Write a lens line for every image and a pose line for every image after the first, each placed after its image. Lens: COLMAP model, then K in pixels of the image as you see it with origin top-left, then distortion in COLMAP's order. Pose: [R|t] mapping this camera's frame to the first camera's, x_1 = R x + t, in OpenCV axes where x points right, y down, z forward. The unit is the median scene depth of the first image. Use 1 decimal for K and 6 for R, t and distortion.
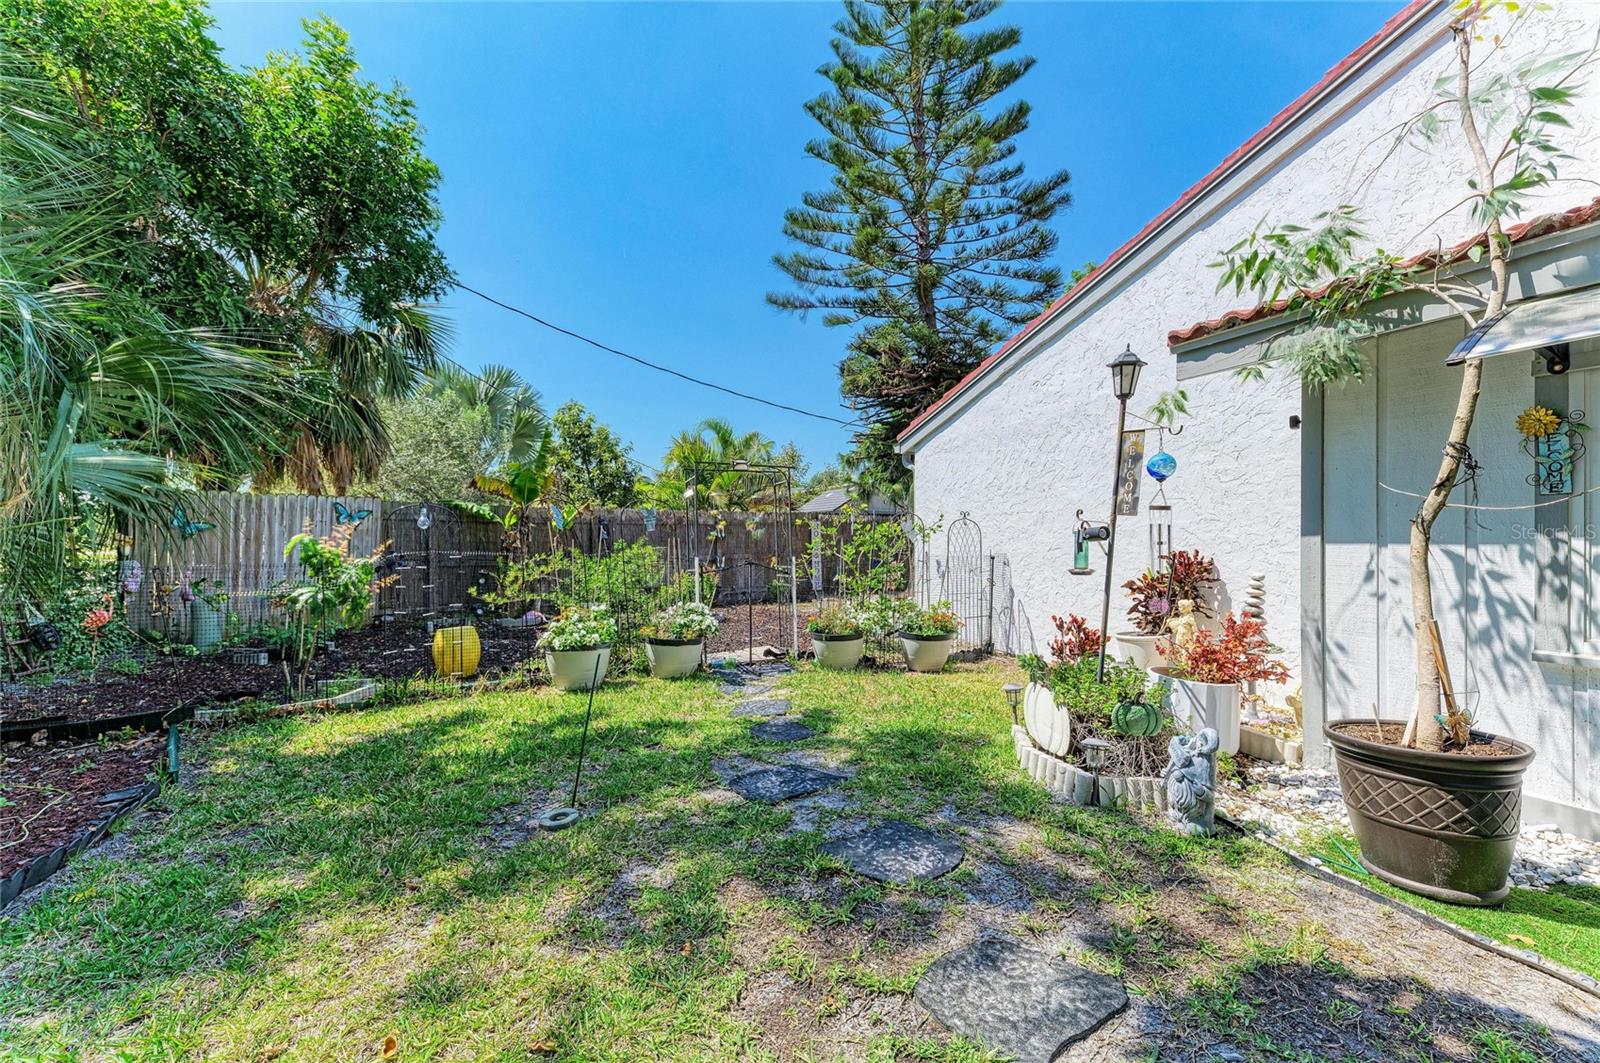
lens RADIAL K [[625.8, 0, 801.3], [0, 625.8, 542.8], [0, 0, 1]] dist [0.010509, -0.000121]
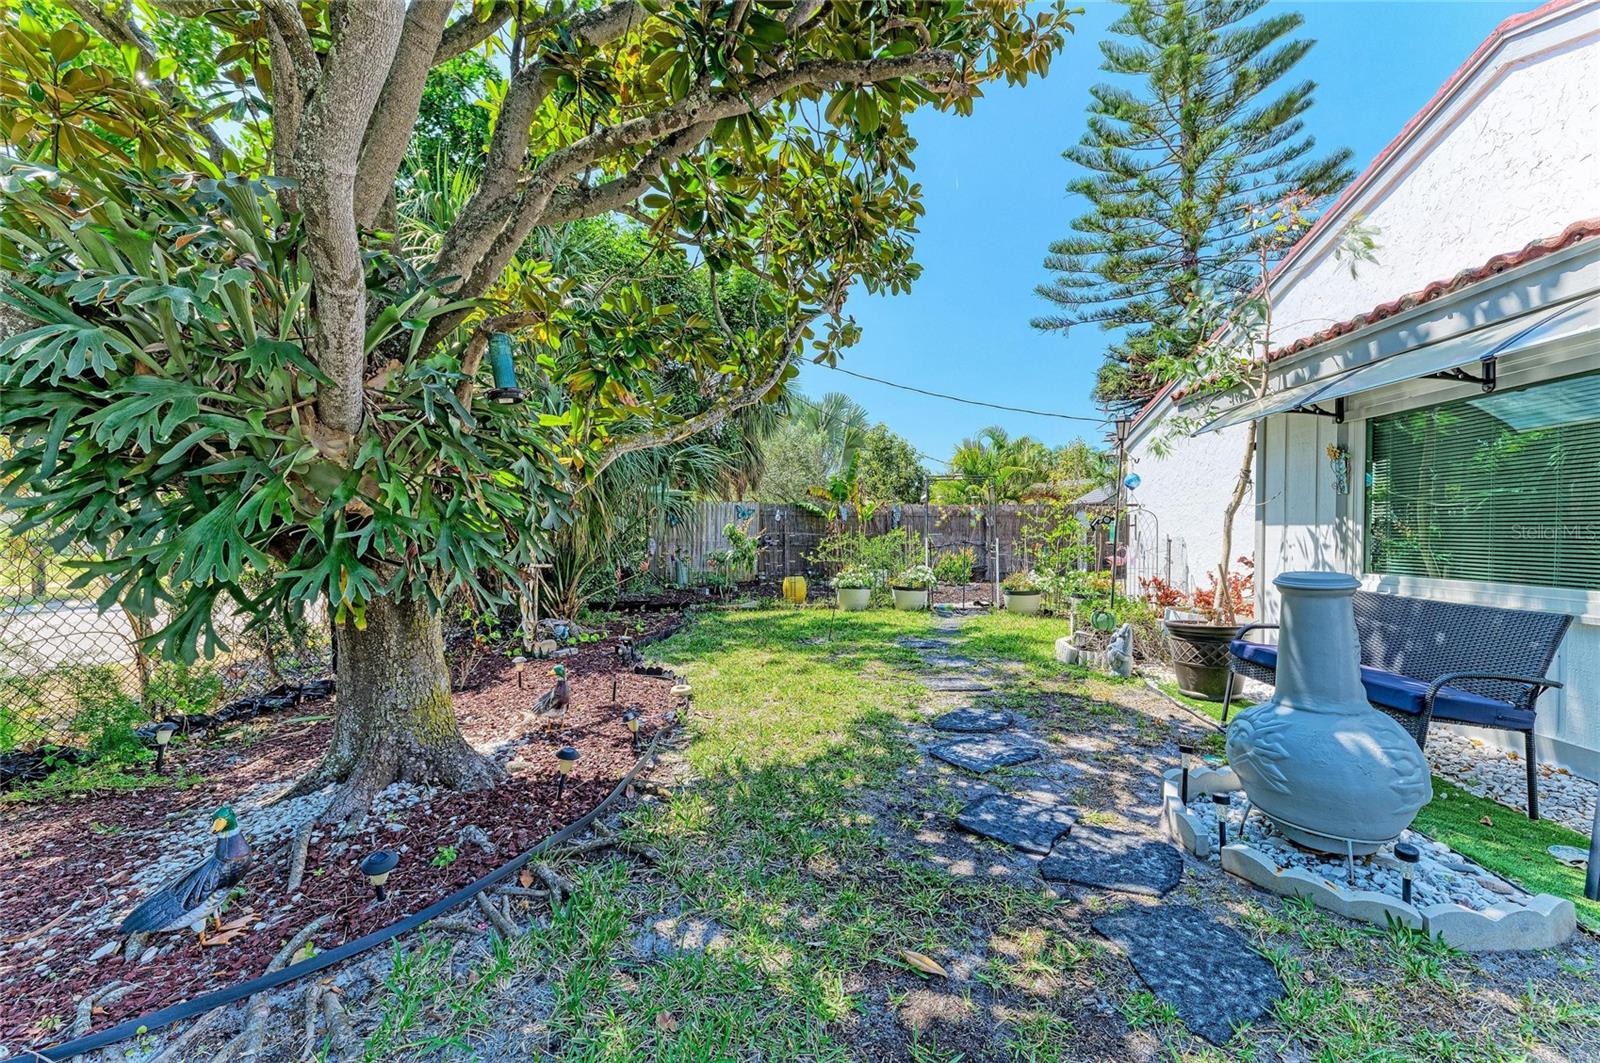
lens RADIAL K [[625.8, 0, 801.3], [0, 625.8, 542.8], [0, 0, 1]] dist [0.010509, -0.000121]
pose [[0.866338, 0.009022, -0.499376, 0.294328], [-0.001271, 0.999873, 0.015860, 0.010038], [0.499456, -0.013105, 0.866240, -0.440476]]
